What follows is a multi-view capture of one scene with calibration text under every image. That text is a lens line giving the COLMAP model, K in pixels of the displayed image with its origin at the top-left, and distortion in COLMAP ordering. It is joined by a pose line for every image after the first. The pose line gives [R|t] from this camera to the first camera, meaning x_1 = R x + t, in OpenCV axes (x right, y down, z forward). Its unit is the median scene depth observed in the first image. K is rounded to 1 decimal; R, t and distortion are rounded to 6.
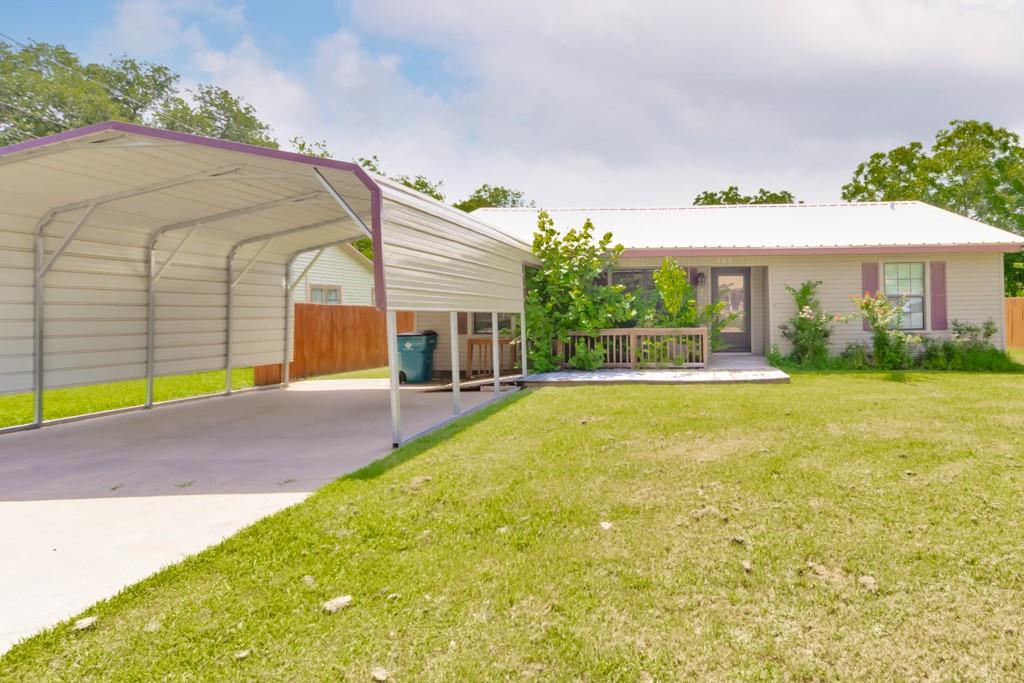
lens RADIAL K [[582.6, 0, 512.0], [0, 582.6, 322.0], [0, 0, 1]] dist [-0.001182, -0.000118]
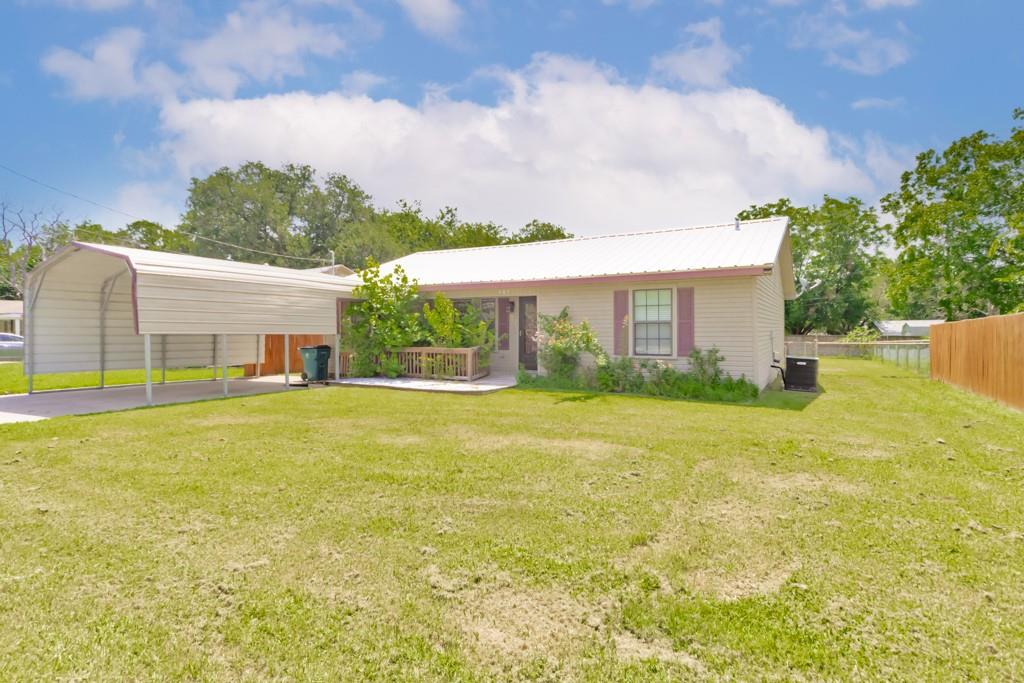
lens RADIAL K [[560.4, 0, 512.0], [0, 560.4, 341.5], [0, 0, 1]] dist [-0.003664, -0.000471]
pose [[0.865791, 0.019215, -0.500038, 0.961482], [-0.015478, 0.999813, 0.011620, -0.018634], [0.500167, -0.002321, 0.865926, 0.026657]]
